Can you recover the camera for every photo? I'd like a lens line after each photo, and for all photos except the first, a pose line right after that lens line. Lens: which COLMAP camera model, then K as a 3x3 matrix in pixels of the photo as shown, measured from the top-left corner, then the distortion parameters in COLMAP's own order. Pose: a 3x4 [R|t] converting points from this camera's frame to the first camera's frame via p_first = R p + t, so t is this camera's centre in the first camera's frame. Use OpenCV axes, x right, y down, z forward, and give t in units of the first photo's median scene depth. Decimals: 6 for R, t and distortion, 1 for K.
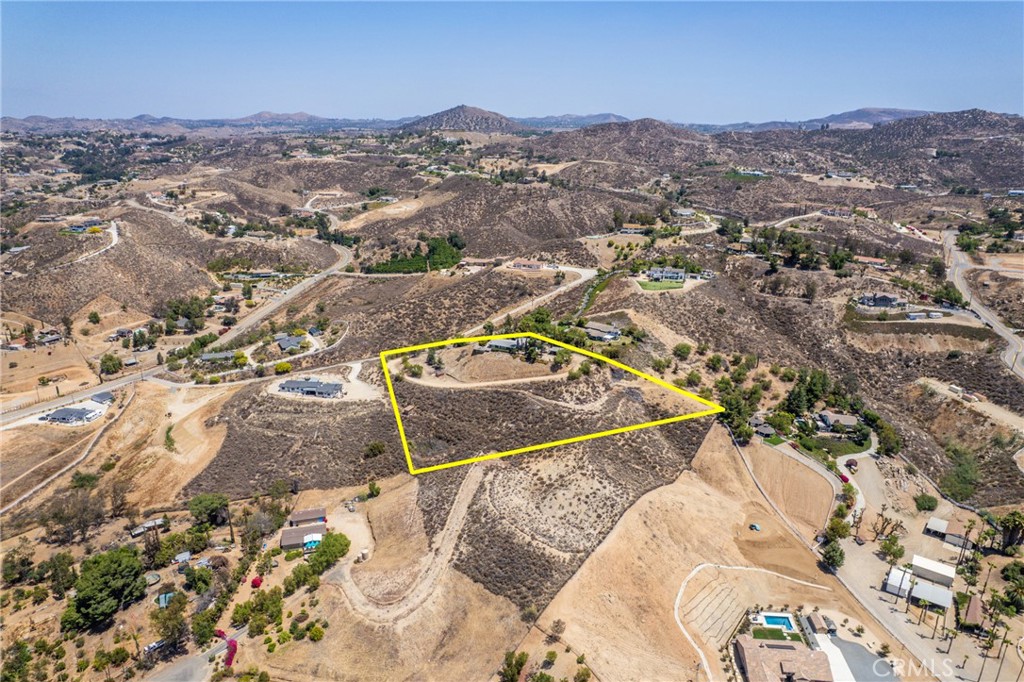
lens RADIAL K [[653.8, 0, 515.7], [0, 653.8, 347.2], [0, 0, 1]] dist [-0.073795, 0.062802]
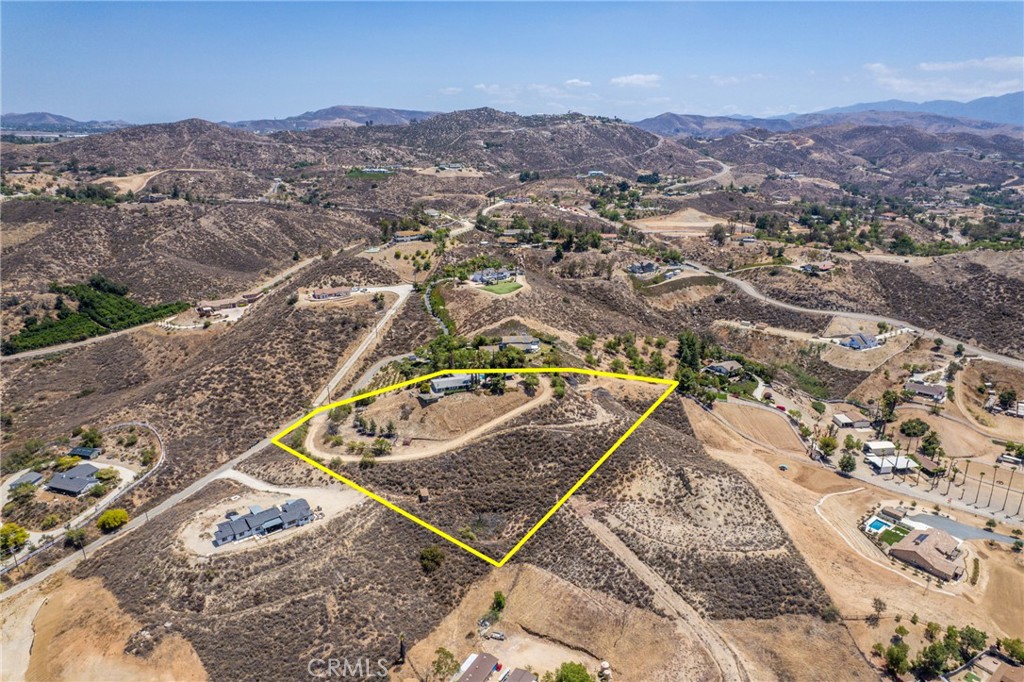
lens RADIAL K [[653.8, 0, 515.7], [0, 653.8, 347.2], [0, 0, 1]] dist [-0.073795, 0.062802]
pose [[0.720525, -0.230644, 0.653947, -0.482311], [0.229003, 0.969298, 0.089548, -0.103452], [-0.654523, 0.085234, 0.751222, 0.290864]]
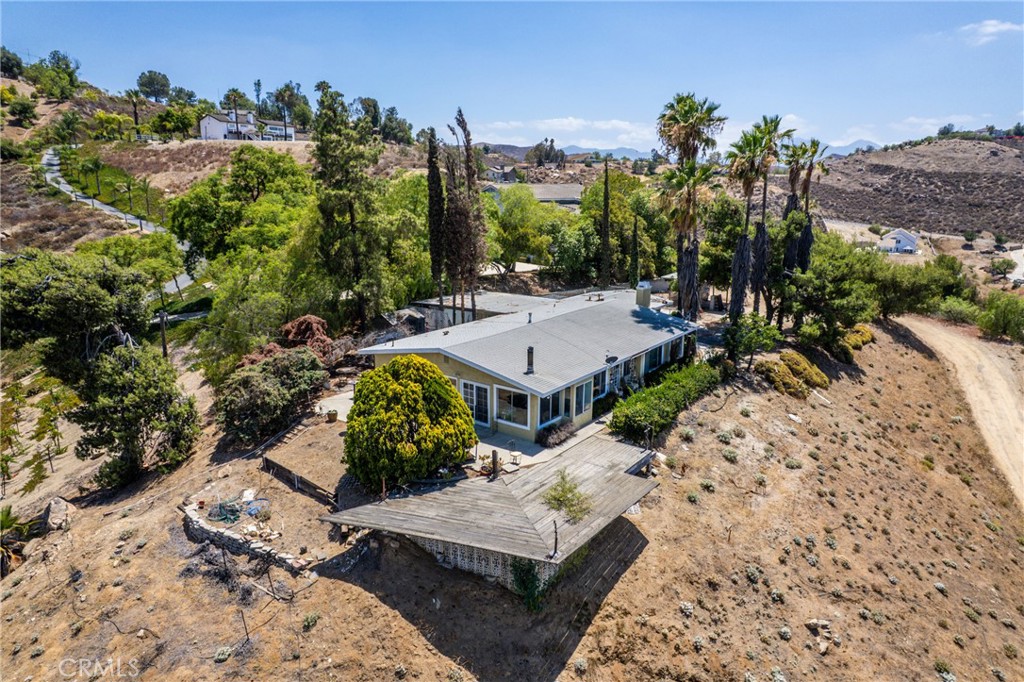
lens RADIAL K [[653.8, 0, 515.7], [0, 653.8, 347.2], [0, 0, 1]] dist [-0.073795, 0.062802]
pose [[0.228247, -0.248377, 0.941389, -0.106858], [0.313903, 0.934051, 0.170332, -0.023193], [-0.921612, 0.256627, 0.291161, 0.940409]]
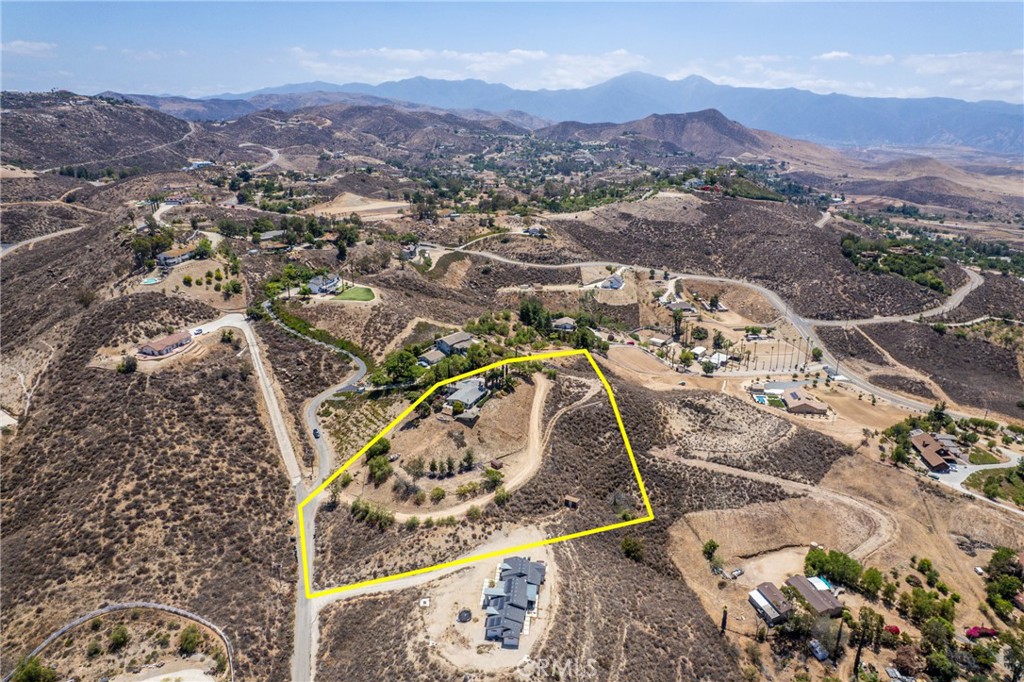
lens RADIAL K [[653.8, 0, 515.7], [0, 653.8, 347.2], [0, 0, 1]] dist [-0.073795, 0.062802]
pose [[0.009181, -0.351559, 0.936121, -0.698277], [0.313180, 0.890072, 0.331194, -0.285955], [-0.949649, 0.290134, 0.118274, 0.806955]]
